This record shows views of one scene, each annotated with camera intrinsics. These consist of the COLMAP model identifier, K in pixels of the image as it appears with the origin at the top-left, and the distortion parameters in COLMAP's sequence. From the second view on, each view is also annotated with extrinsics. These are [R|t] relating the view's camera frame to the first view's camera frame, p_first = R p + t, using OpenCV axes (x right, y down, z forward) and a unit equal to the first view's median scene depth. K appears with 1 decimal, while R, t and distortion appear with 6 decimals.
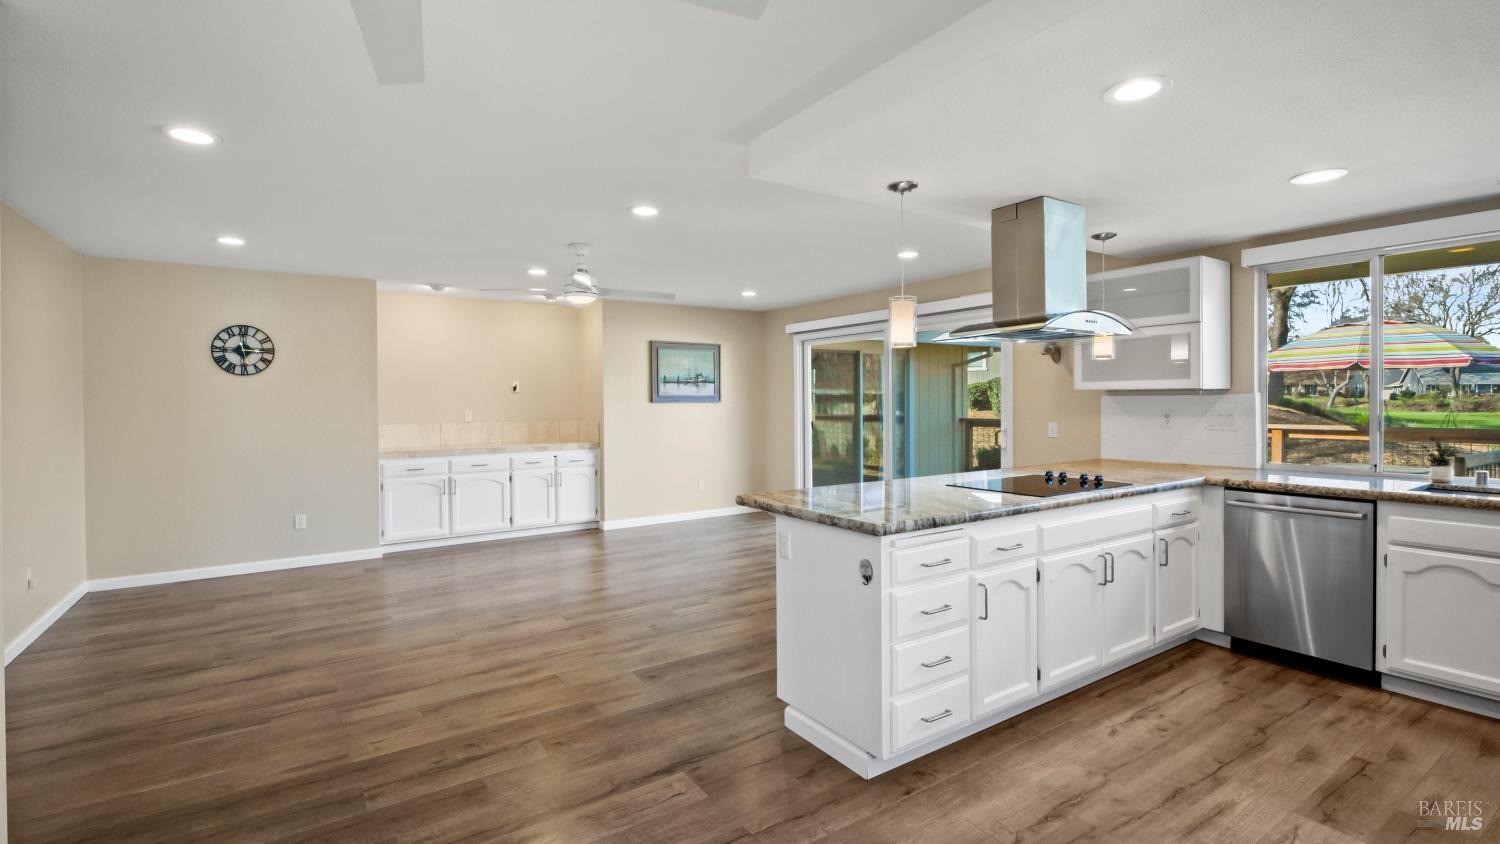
lens RADIAL K [[681.2, 0, 745.7], [0, 681.2, 400.5], [0, 0, 1]] dist [0.014020, -0.007681]
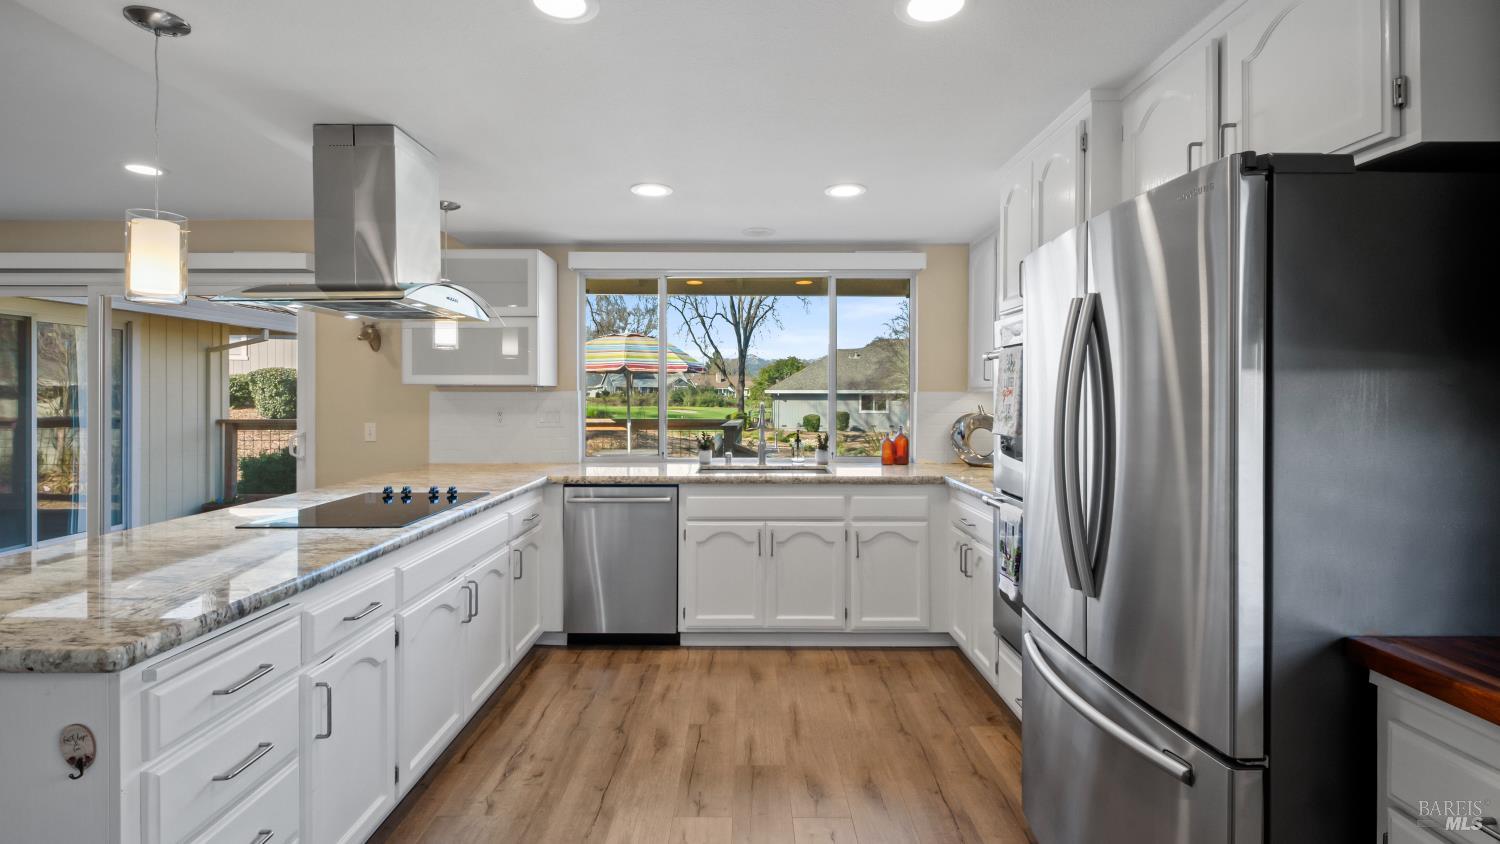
lens RADIAL K [[681.2, 0, 745.7], [0, 681.2, 400.5], [0, 0, 1]] dist [0.014020, -0.007681]
pose [[0.560138, 0.000031, 0.828399, 0.027193], [-0.003912, 0.999989, 0.002608, 0.000834], [-0.828390, -0.004702, 0.560132, 0.229672]]
